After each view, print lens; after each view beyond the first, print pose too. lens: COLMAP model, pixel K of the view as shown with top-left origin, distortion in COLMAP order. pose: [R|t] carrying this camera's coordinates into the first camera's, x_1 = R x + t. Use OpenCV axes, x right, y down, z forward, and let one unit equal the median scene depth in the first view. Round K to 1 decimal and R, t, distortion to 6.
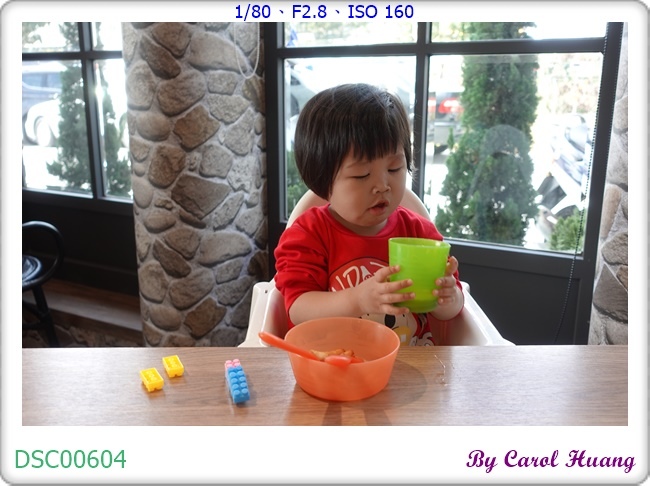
lens RADIAL K [[600.1, 0, 322.4], [0, 600.1, 231.4], [0, 0, 1]] dist [-0.001693, -0.014837]
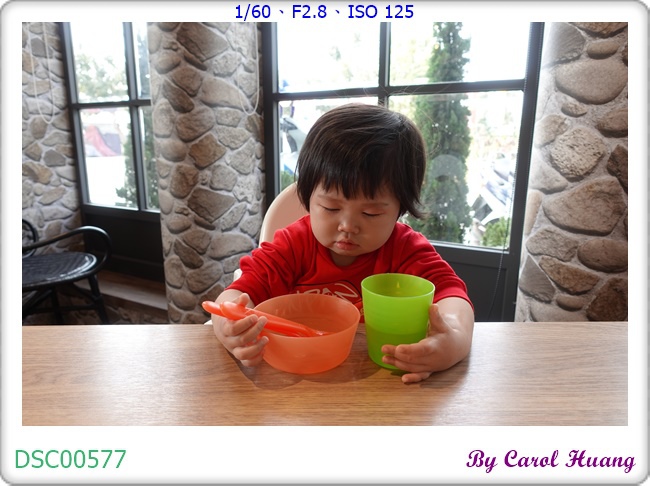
lens RADIAL K [[412.8, 0, 325.8], [0, 412.8, 229.3], [0, 0, 1]] dist [-0.003437, 0.005041]
pose [[0.999969, -0.000016, 0.007831, 0.034987], [0.000248, 0.999559, -0.029678, 0.019298], [-0.007827, 0.029679, 0.999529, 0.112798]]
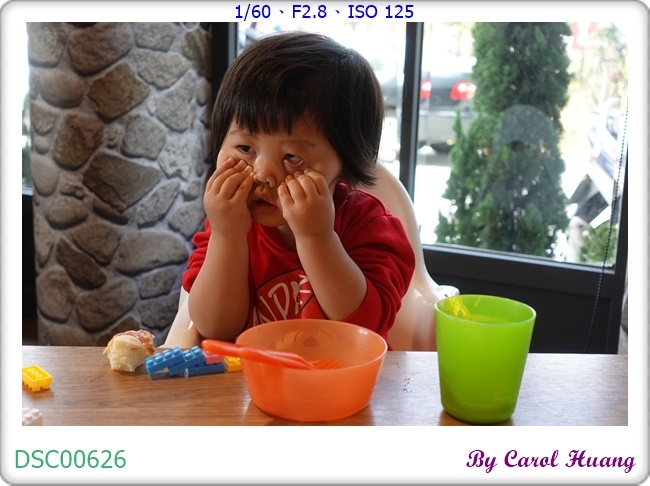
lens RADIAL K [[807.8, 0, 327.6], [0, 807.8, 232.1], [0, 0, 1]] dist [-0.012001, 0.000000]
pose [[0.999063, 0.022470, 0.036983, 0.020826], [-0.021232, 0.999212, -0.033535, 0.032683], [-0.037708, 0.032718, 0.998753, -0.029965]]
